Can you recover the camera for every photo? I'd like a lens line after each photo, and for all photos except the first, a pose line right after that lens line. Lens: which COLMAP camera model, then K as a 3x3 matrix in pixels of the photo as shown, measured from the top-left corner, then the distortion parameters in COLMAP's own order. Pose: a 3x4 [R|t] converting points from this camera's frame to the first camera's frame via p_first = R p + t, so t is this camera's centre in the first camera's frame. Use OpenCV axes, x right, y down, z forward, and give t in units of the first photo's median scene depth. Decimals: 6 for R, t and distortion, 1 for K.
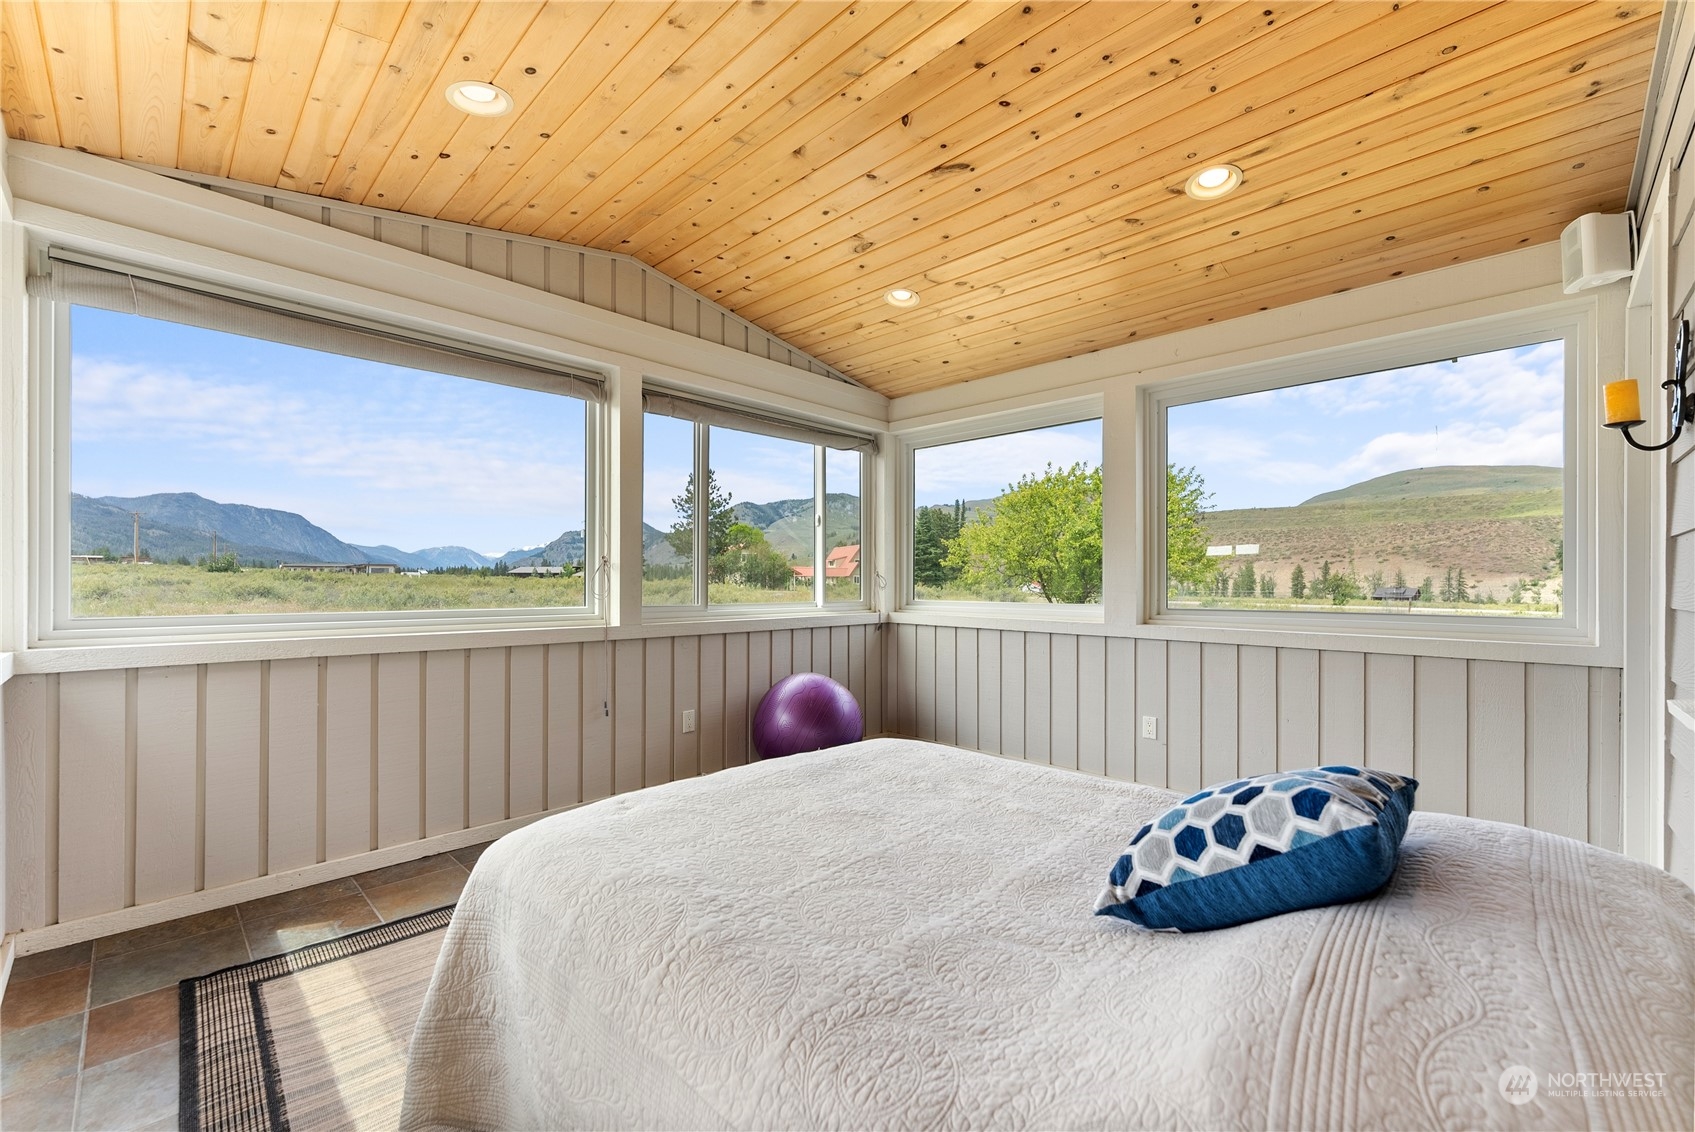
lens RADIAL K [[685.3, 0, 847.4], [0, 685.3, 579.7], [0, 0, 1]] dist [0.000698, 0.000146]
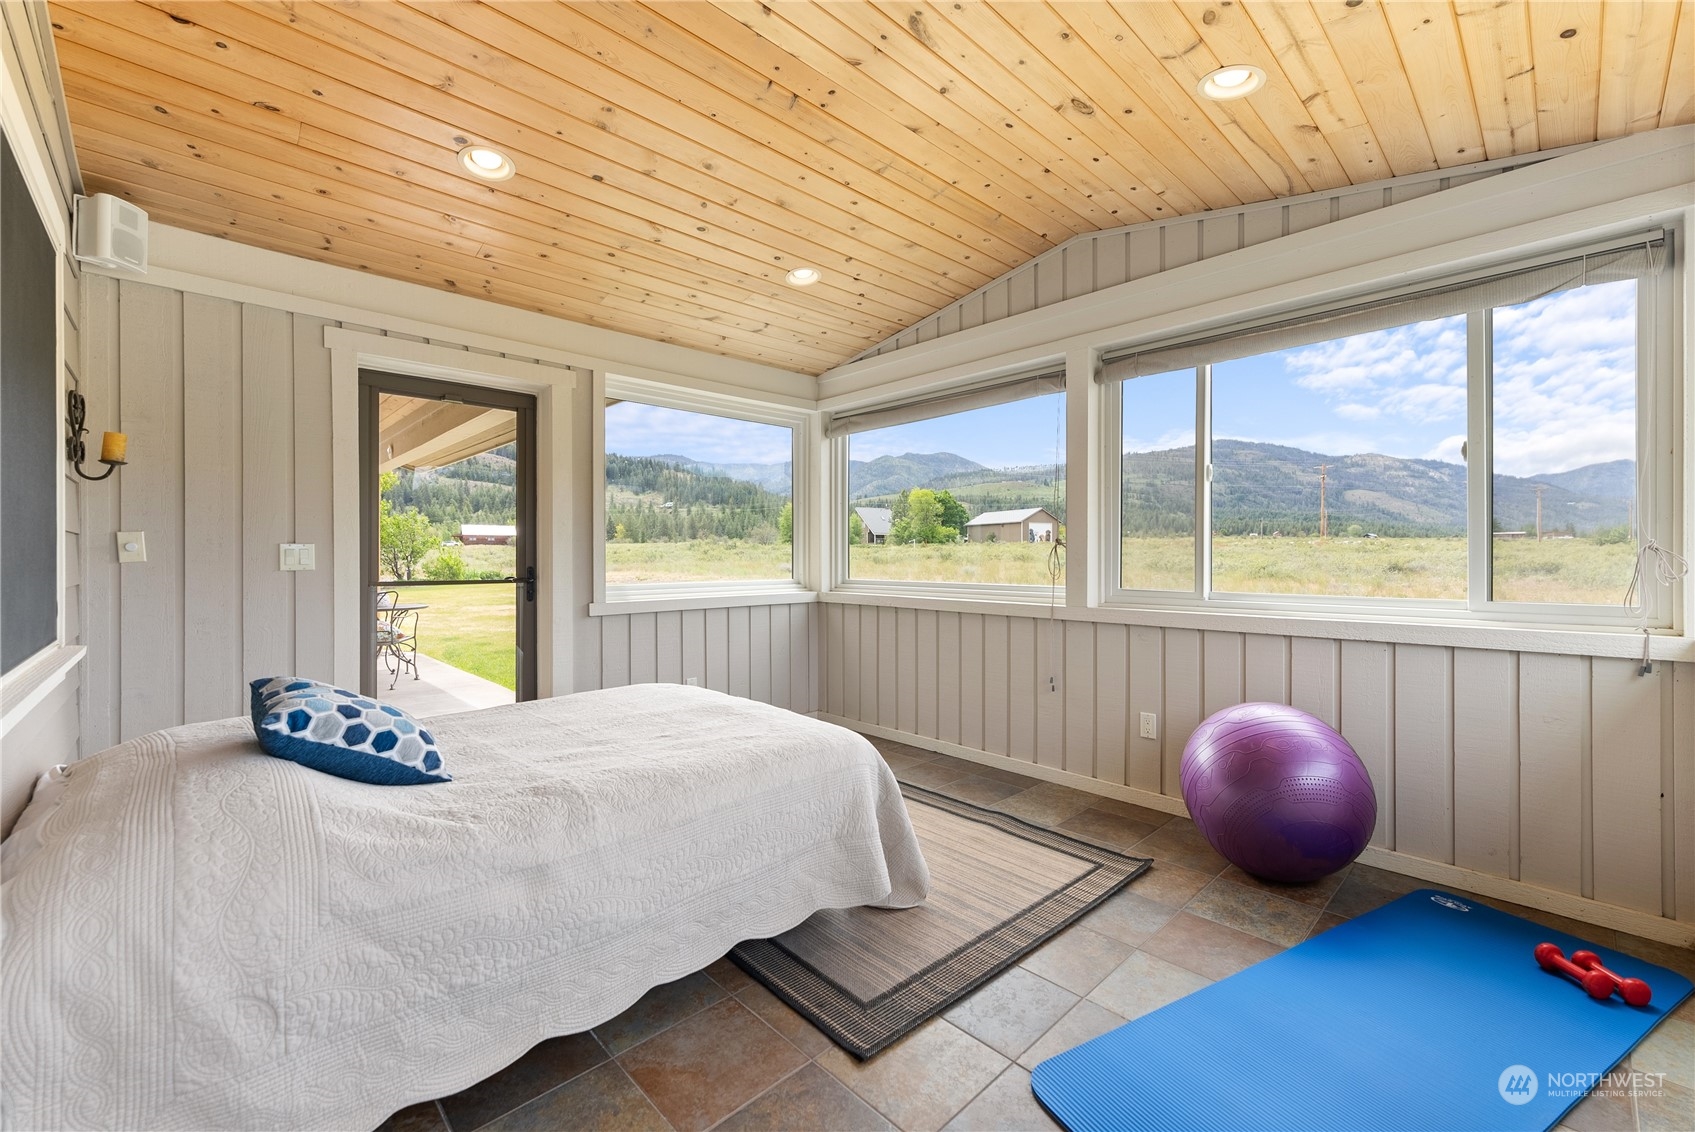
lens RADIAL K [[685.3, 0, 840.7], [0, 685.3, 556.1], [0, 0, 1]] dist [0.000698, 0.000146]
pose [[-0.049827, -0.006449, -0.998737, 0.916744], [-0.002608, 0.999977, -0.006327, 0.000116], [0.998754, 0.002289, -0.049843, 0.939441]]
